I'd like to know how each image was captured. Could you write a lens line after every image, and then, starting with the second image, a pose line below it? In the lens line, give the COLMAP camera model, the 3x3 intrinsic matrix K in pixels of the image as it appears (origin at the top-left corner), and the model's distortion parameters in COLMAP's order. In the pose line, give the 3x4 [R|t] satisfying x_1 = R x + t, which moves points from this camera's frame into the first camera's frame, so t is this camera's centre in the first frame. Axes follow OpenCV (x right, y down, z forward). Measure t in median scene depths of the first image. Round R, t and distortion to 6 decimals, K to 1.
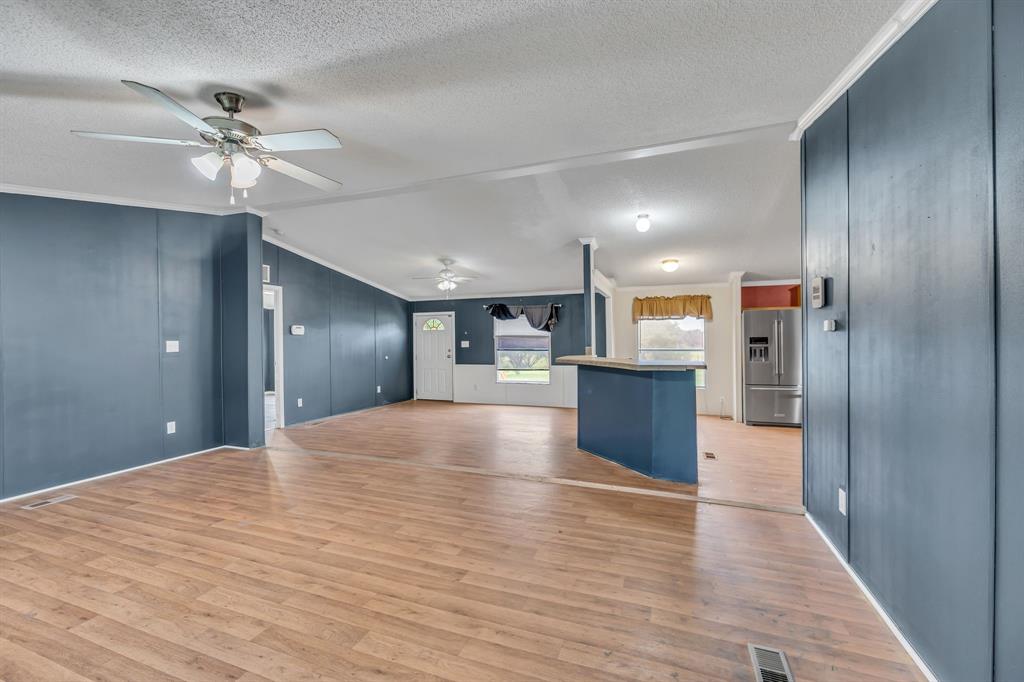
lens RADIAL K [[432.6, 0, 509.5], [0, 432.6, 341.0], [0, 0, 1]] dist [0.001138, -0.000693]
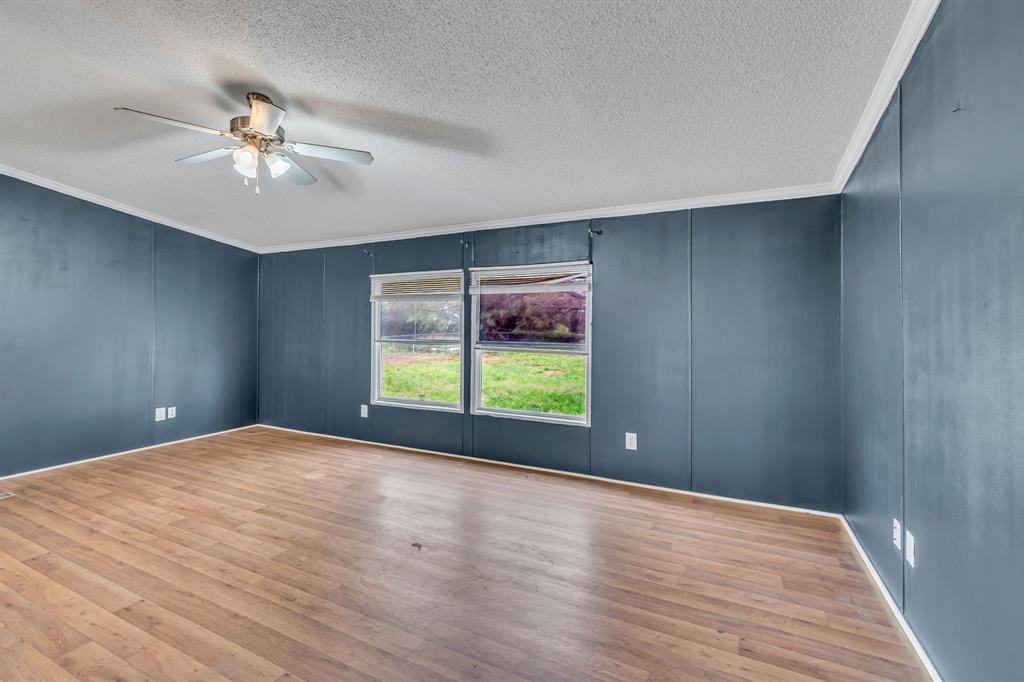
lens RADIAL K [[458.2, 0, 505.9], [0, 458.2, 322.2], [0, 0, 1]] dist [0.002780, -0.001445]
pose [[-0.994511, 0.005080, 0.104505, -0.909190], [0.004828, 0.999985, -0.002659, 0.009854], [-0.104517, -0.002140, -0.994521, 1.365399]]
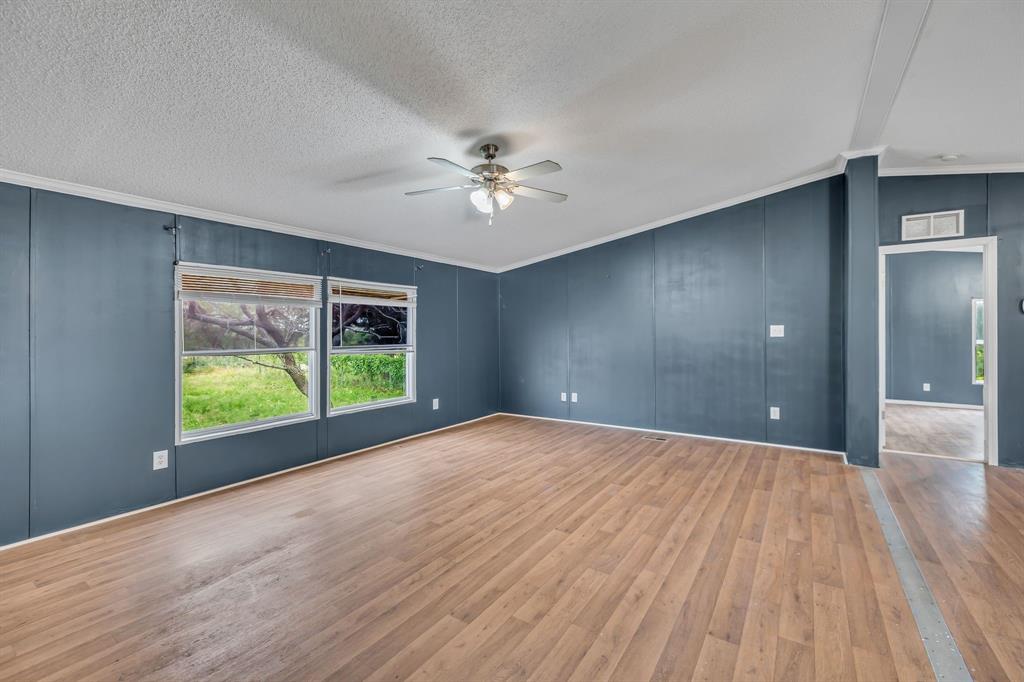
lens RADIAL K [[432.6, 0, 512.8], [0, 432.6, 342.0], [0, 0, 1]] dist [0.001138, -0.000693]
pose [[-0.226695, 0.032195, -0.973434, 0.447591], [0.002123, 0.999467, 0.032562, 0.004344], [0.973964, 0.005315, -0.226642, 0.901053]]
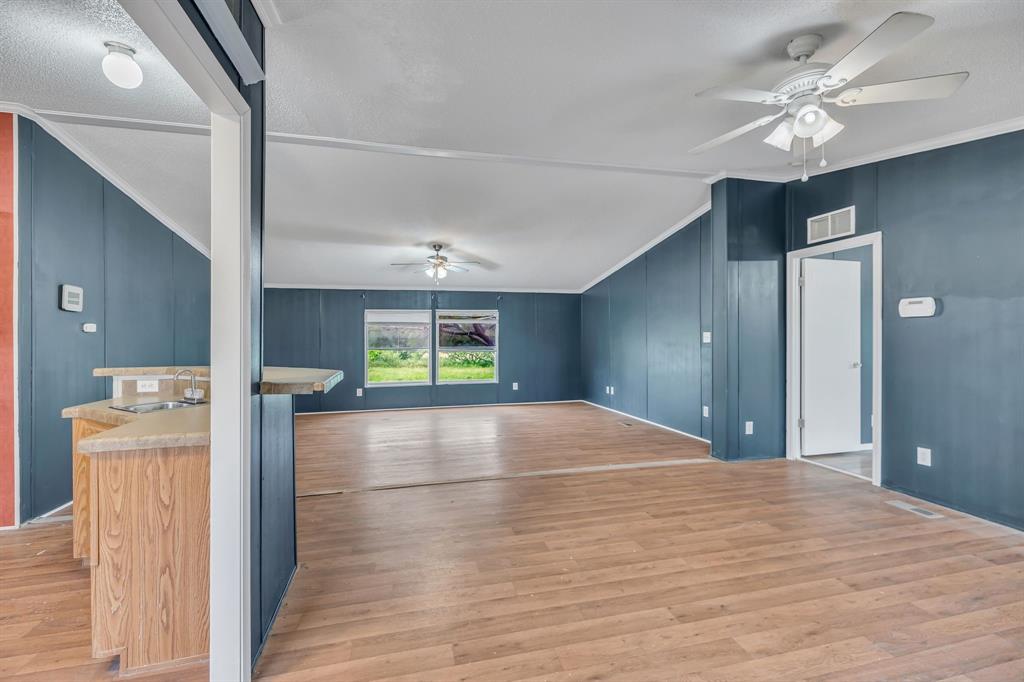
lens RADIAL K [[432.6, 0, 505.7], [0, 432.6, 339.1], [0, 0, 1]] dist [0.001138, -0.000693]
pose [[-0.824916, 0.013352, -0.565098, 0.358482], [0.012277, 0.999908, 0.005704, 0.005510], [0.565123, -0.002232, -0.825004, 2.266476]]
